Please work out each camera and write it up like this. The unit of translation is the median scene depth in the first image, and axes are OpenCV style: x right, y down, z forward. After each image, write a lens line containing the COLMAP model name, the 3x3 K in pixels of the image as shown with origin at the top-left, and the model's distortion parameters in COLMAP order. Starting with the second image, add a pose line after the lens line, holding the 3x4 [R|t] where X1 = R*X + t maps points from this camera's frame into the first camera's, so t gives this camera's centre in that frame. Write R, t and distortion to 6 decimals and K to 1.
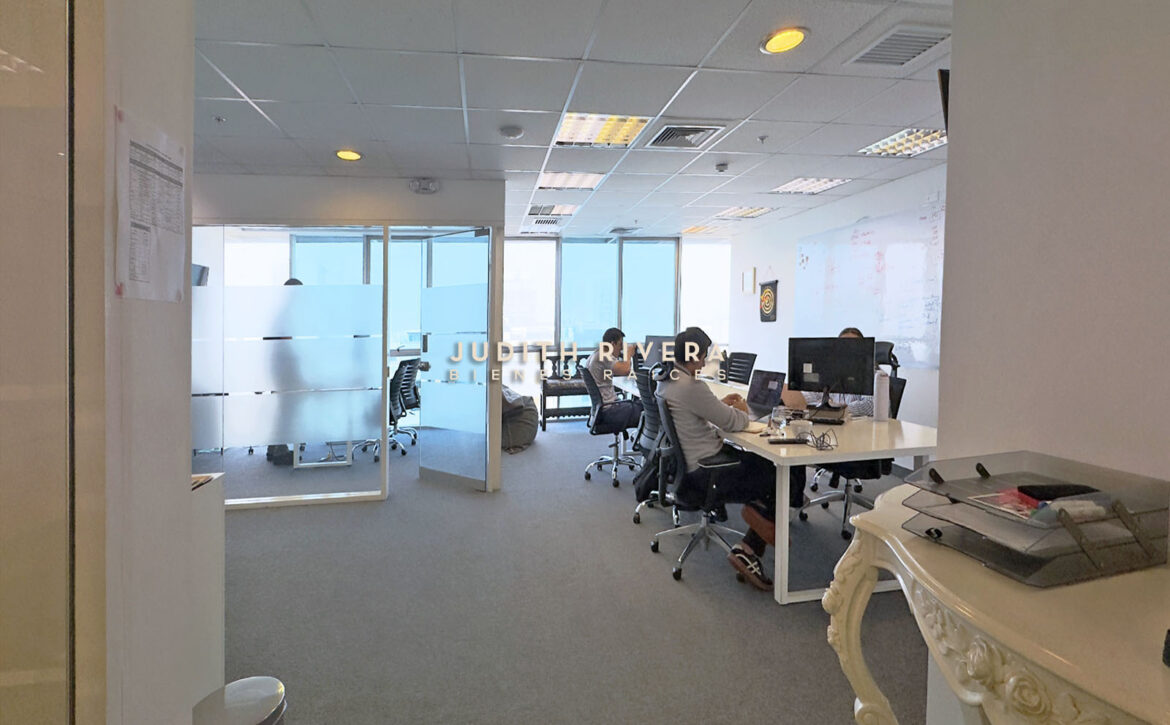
lens RADIAL K [[477.3, 0, 505.0], [0, 477.3, 331.0], [0, 0, 1]] dist [-0.003398, 0.000045]
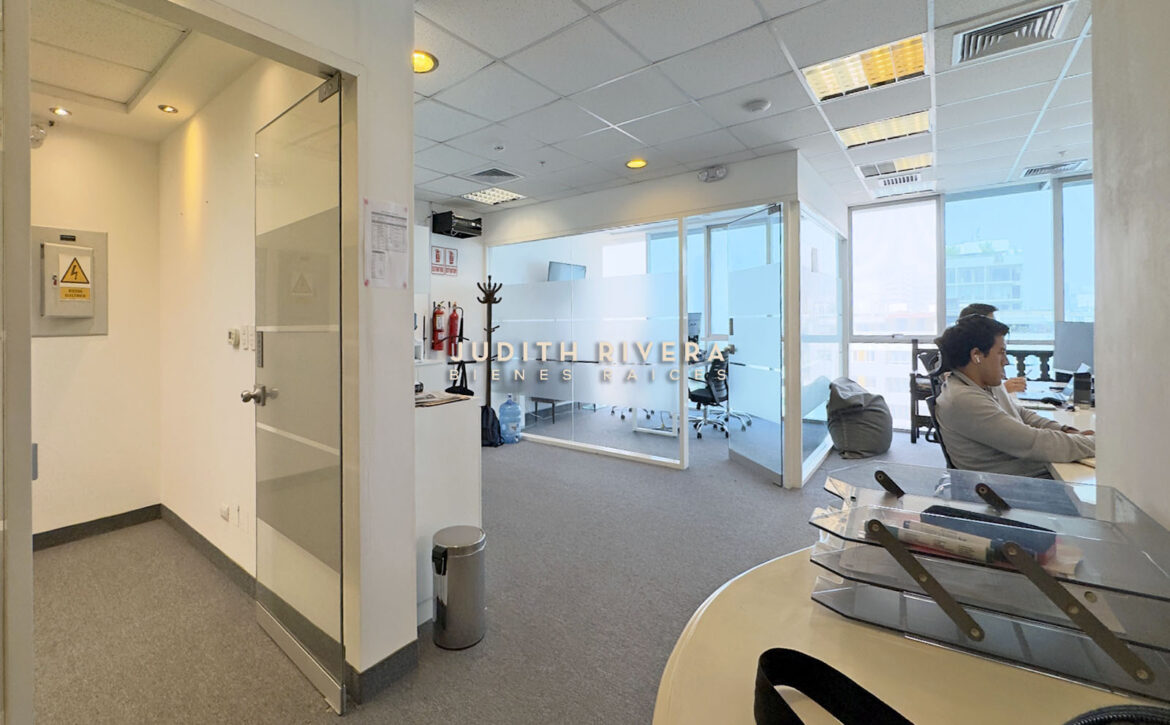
lens RADIAL K [[477.3, 0, 554.3], [0, 477.3, 312.4], [0, 0, 1]] dist [-0.003398, 0.000045]
pose [[0.699959, -0.004335, -0.714170, 0.320712], [-0.010109, 0.999821, -0.015977, 0.017297], [0.714111, 0.018403, 0.699790, 0.028254]]
